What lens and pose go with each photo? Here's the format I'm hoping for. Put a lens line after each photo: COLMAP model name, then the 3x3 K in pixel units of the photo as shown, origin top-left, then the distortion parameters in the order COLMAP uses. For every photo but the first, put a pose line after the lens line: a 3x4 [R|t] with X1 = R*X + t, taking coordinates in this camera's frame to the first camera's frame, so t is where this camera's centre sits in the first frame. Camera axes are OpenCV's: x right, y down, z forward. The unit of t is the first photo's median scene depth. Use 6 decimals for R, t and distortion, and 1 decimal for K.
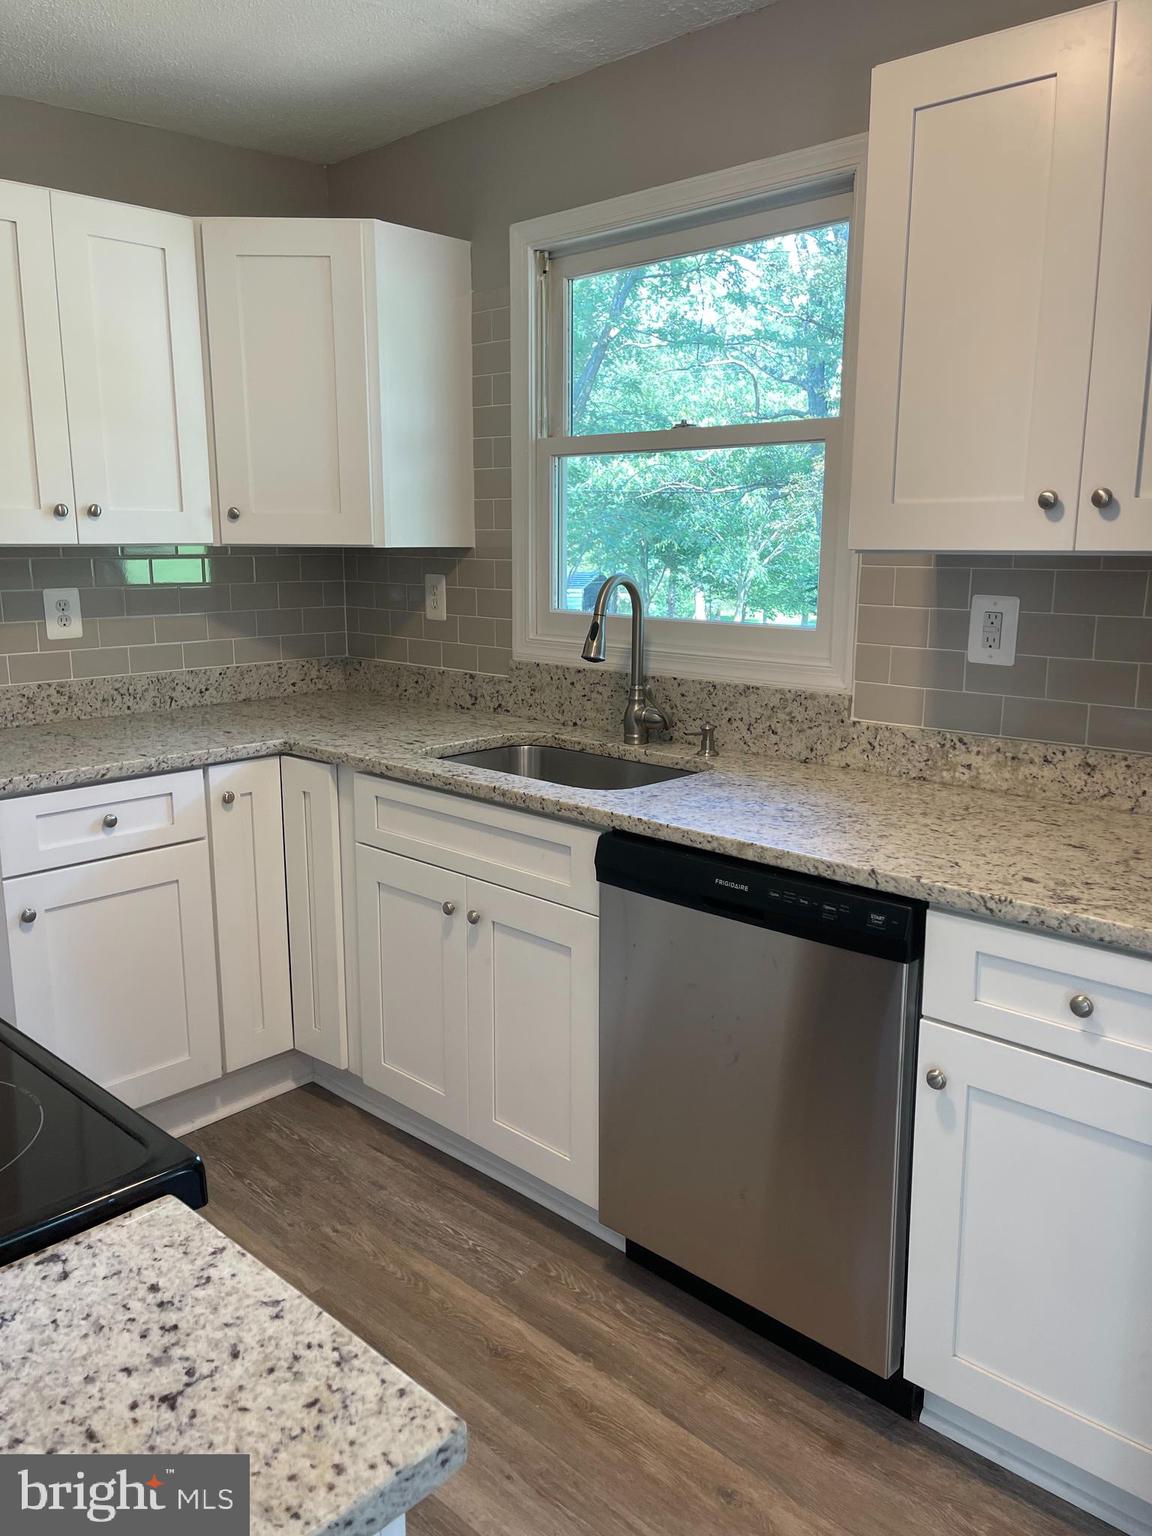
lens RADIAL K [[1161.2, 0, 576.0], [0, 1161.2, 768.0], [0, 0, 1]] dist [0.076241, -0.096386]
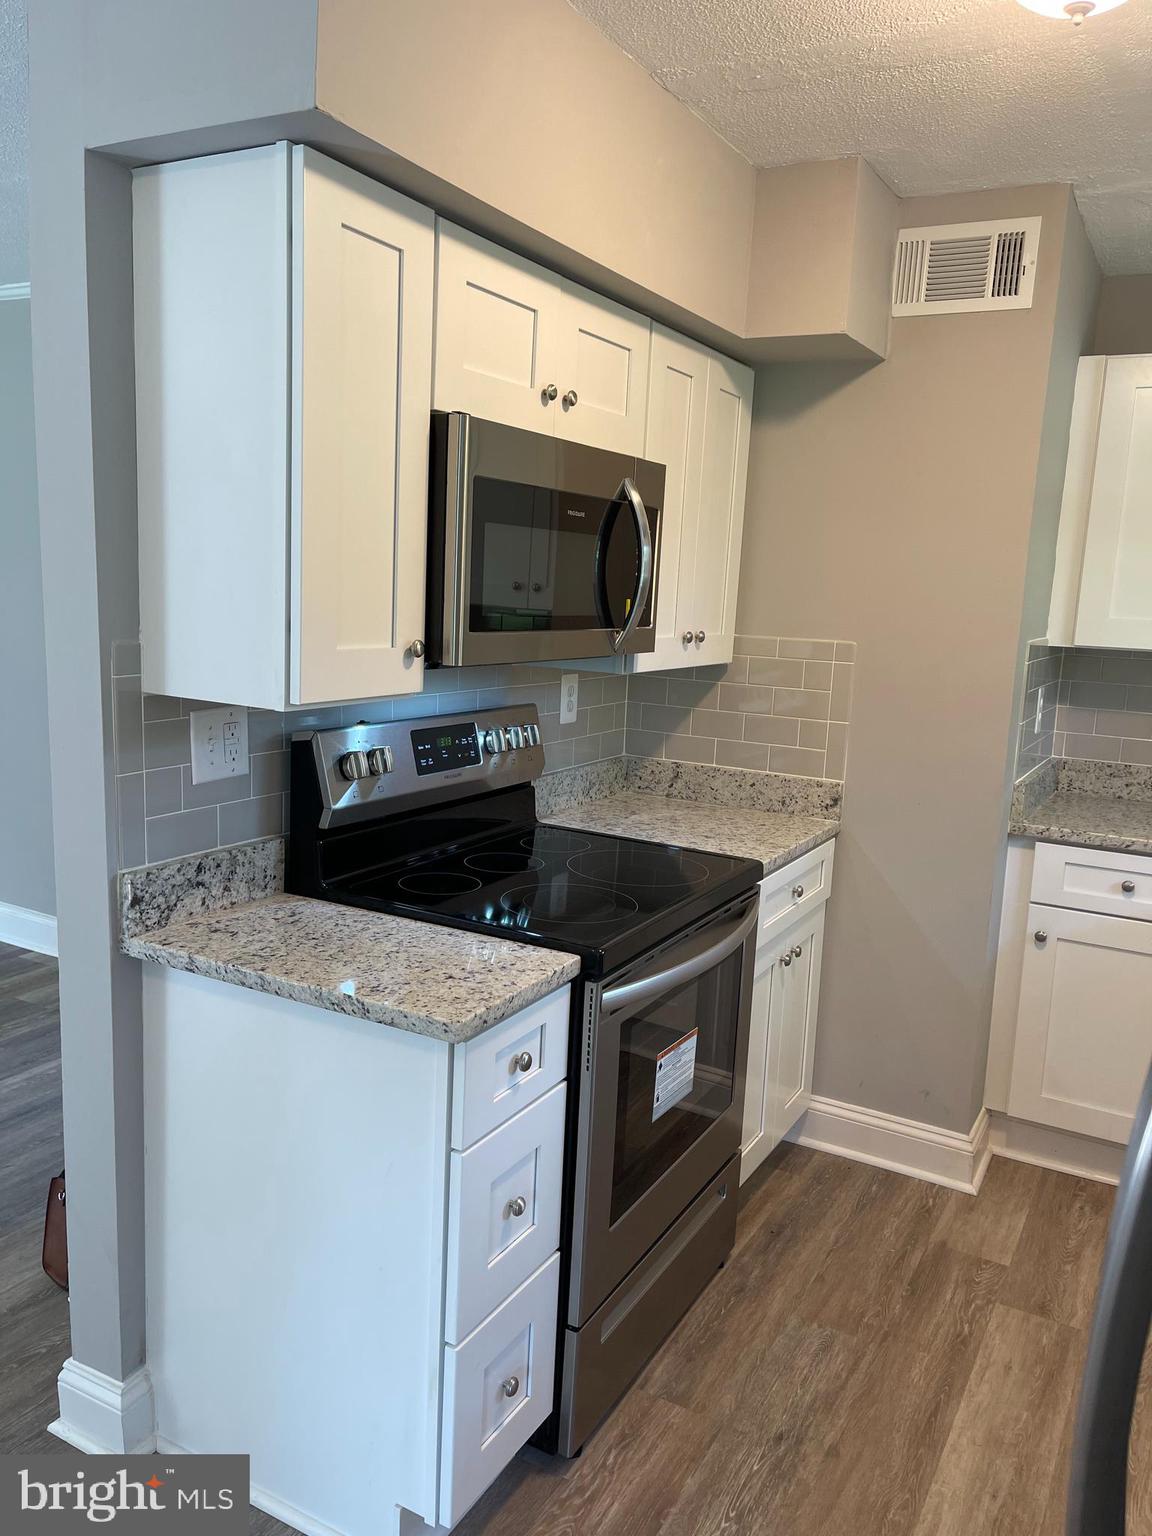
lens RADIAL K [[1161.2, 0, 576.0], [0, 1161.2, 768.0], [0, 0, 1]] dist [0.076241, -0.096386]
pose [[0.254028, 0.163913, -0.953206, 0.540886], [-0.235799, 0.966294, 0.103323, -0.058134], [0.938013, 0.198518, 0.284116, 0.121766]]
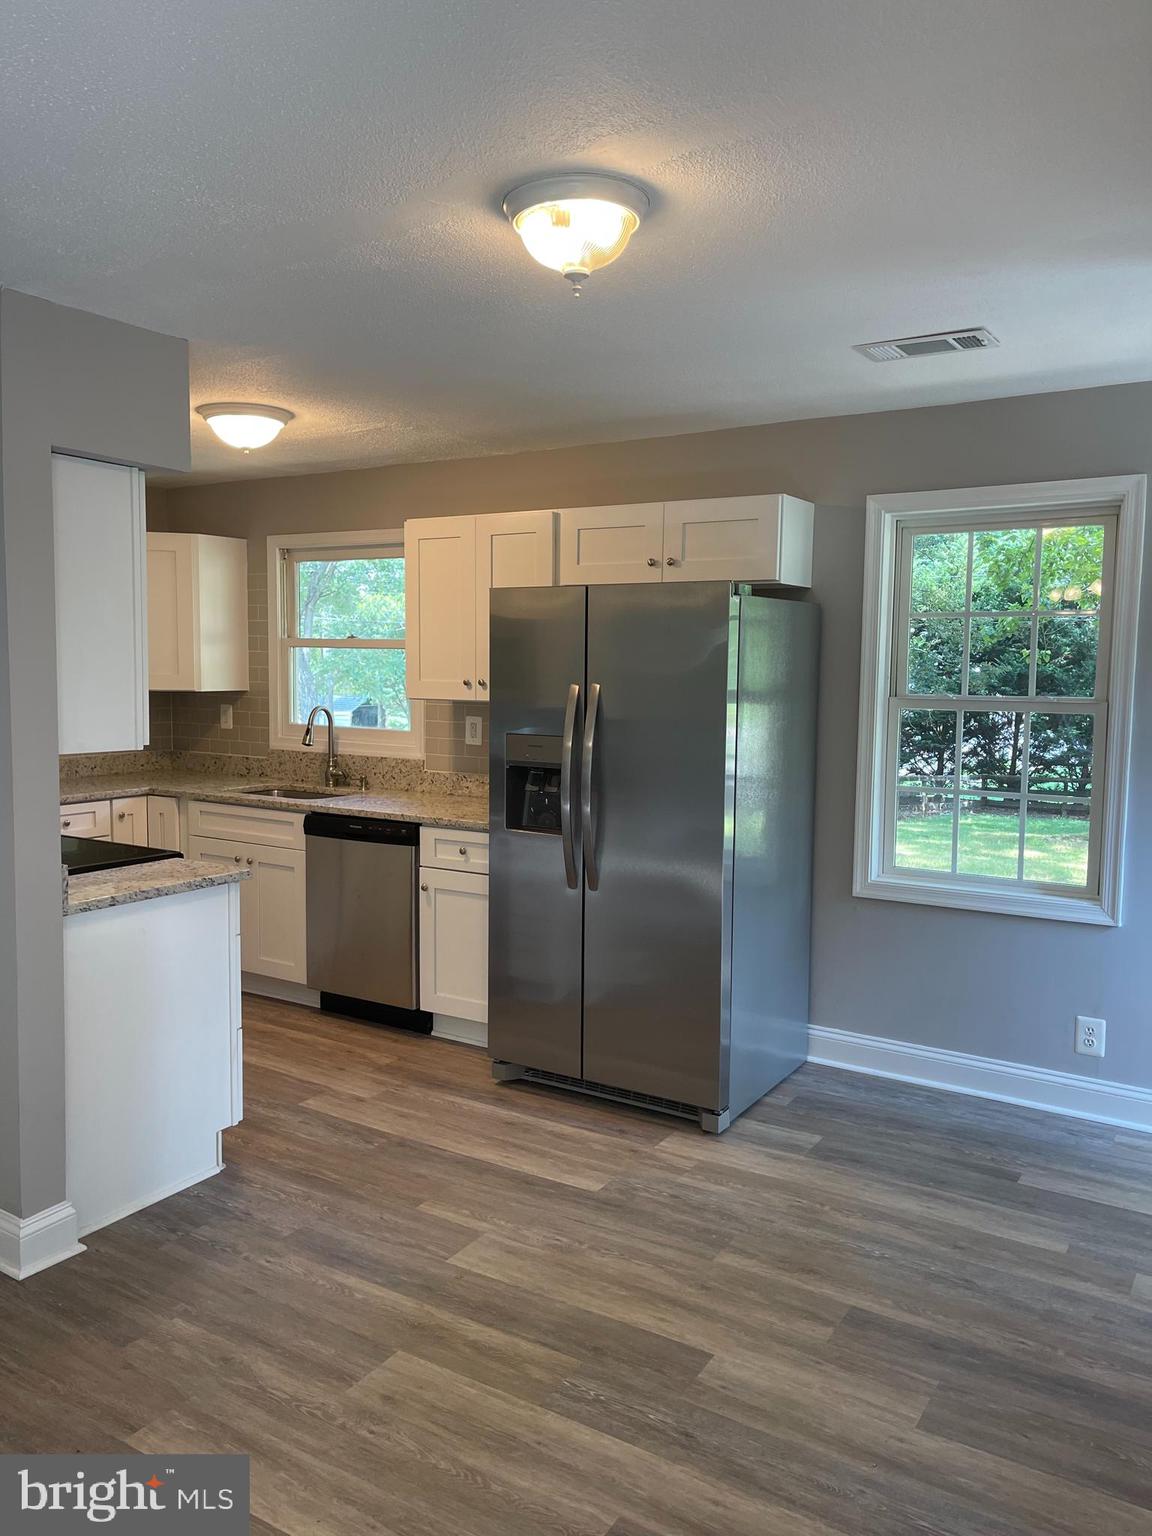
lens RADIAL K [[1161.2, 0, 576.0], [0, 1161.2, 768.0], [0, 0, 1]] dist [0.076241, -0.096386]
pose [[0.981304, -0.007959, 0.192302, 0.085025], [0.027903, 0.994472, -0.101228, 0.176630], [-0.190433, 0.104702, 0.976101, -1.165464]]
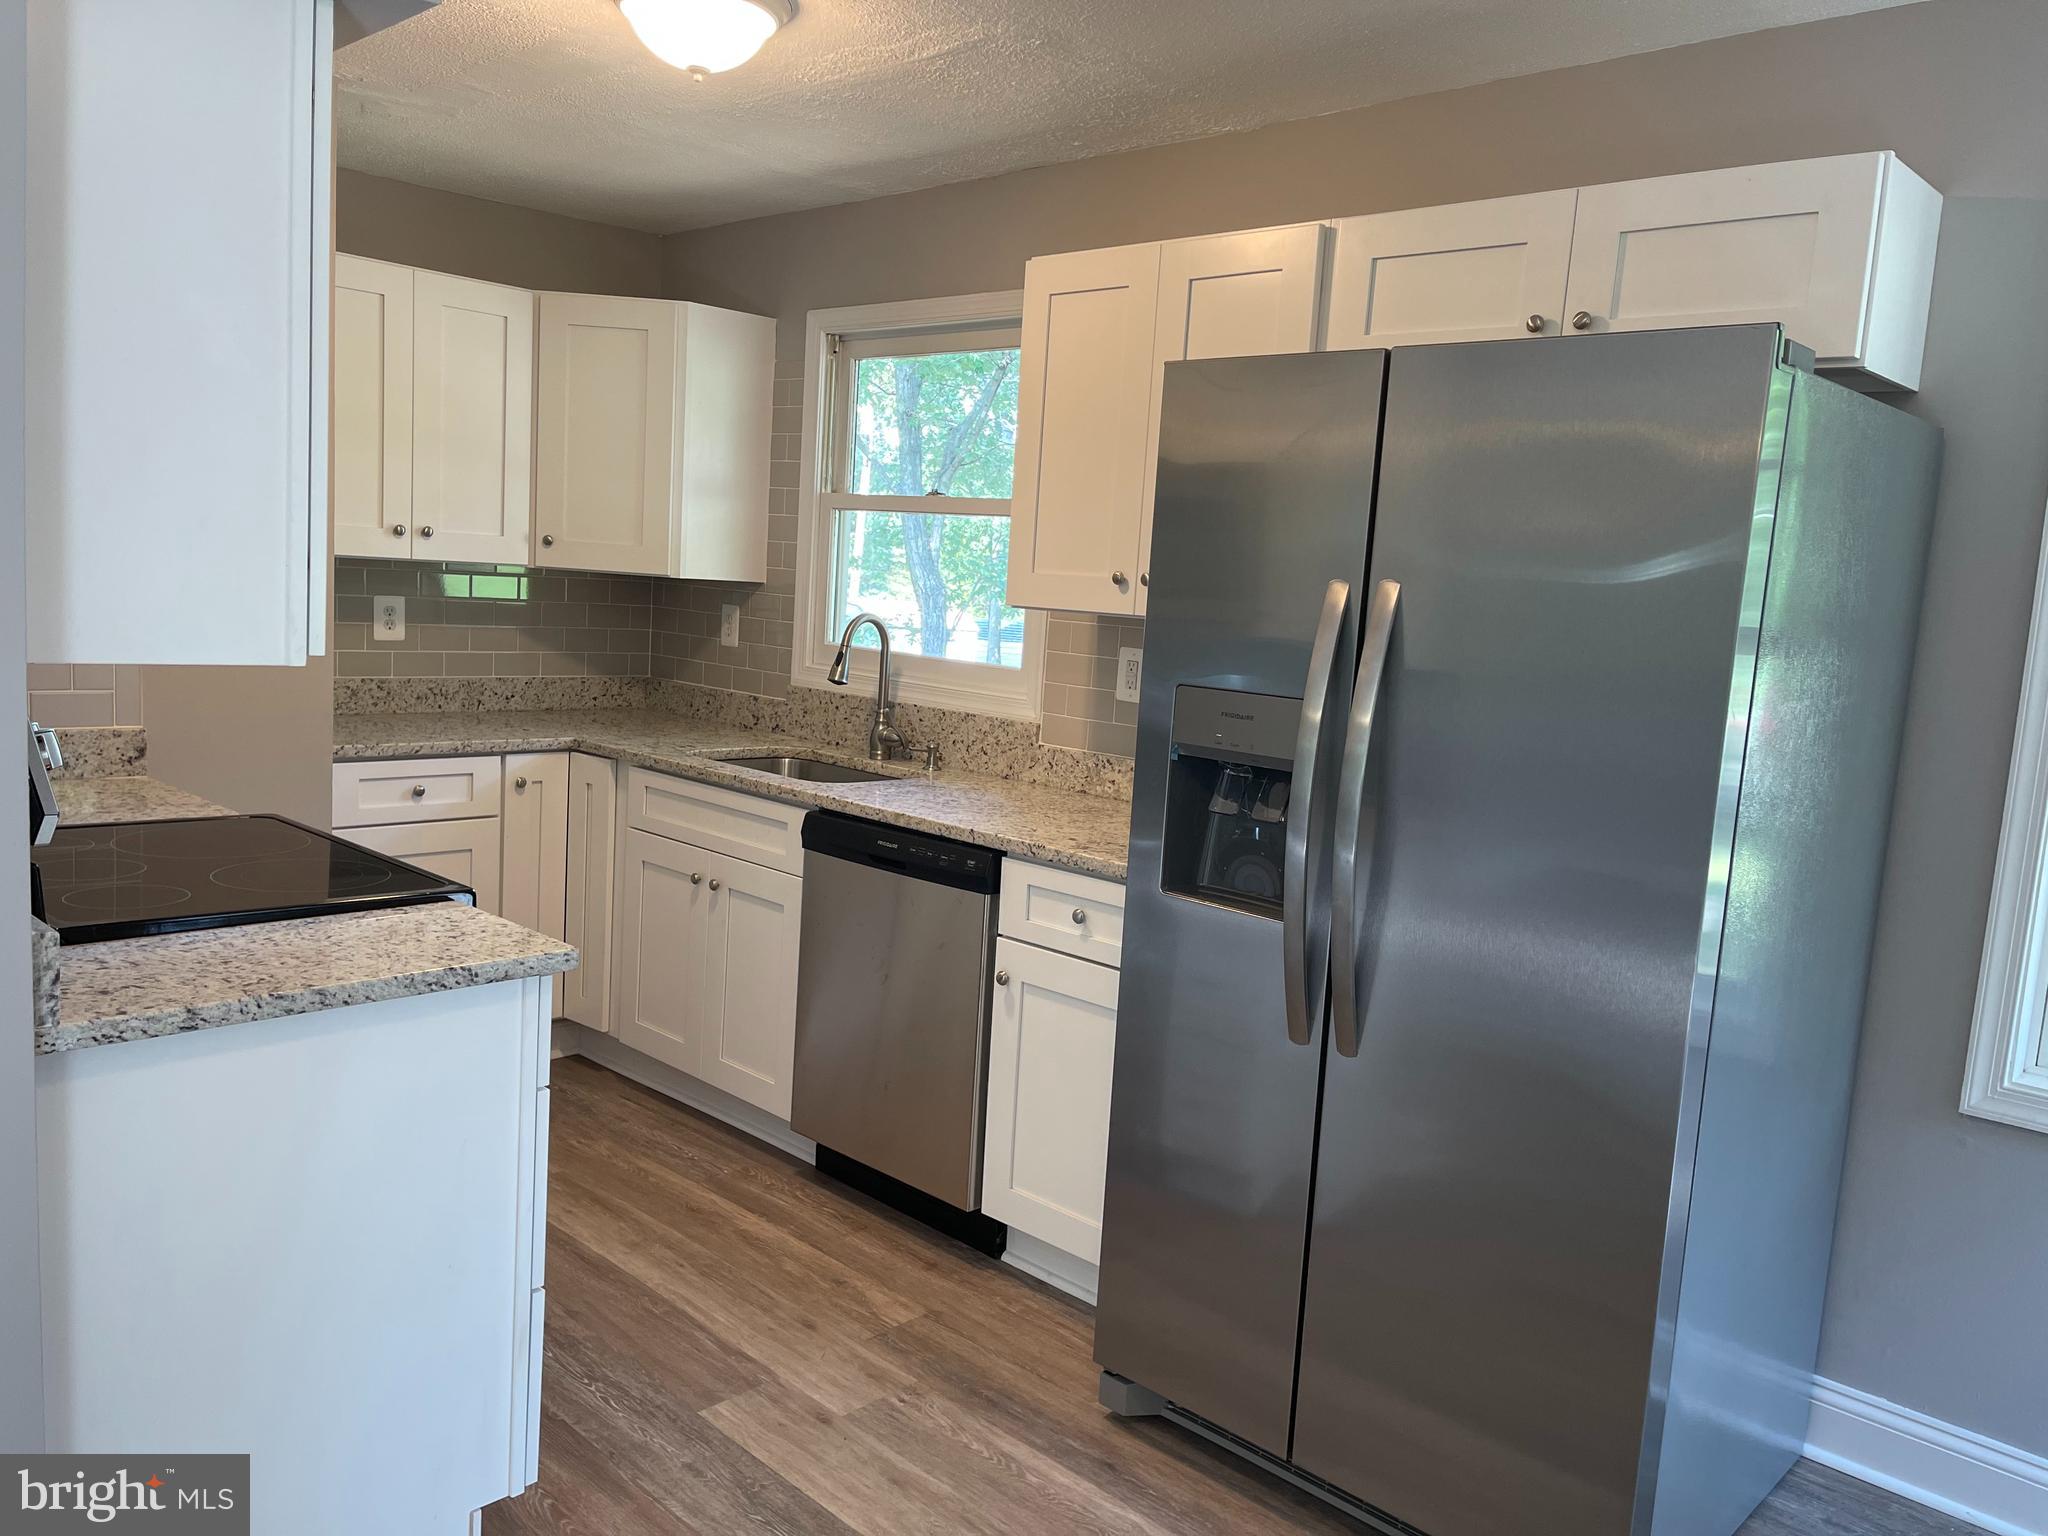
lens RADIAL K [[1548.3, 0, 1021.6], [0, 1548.3, 776.6], [0, 0, 1]] dist [0.076241, -0.096386]
pose [[0.998031, 0.062658, 0.002838, 0.200458], [-0.062326, 0.995792, -0.067181, 0.095595], [-0.007035, 0.066872, 0.997737, -0.567032]]
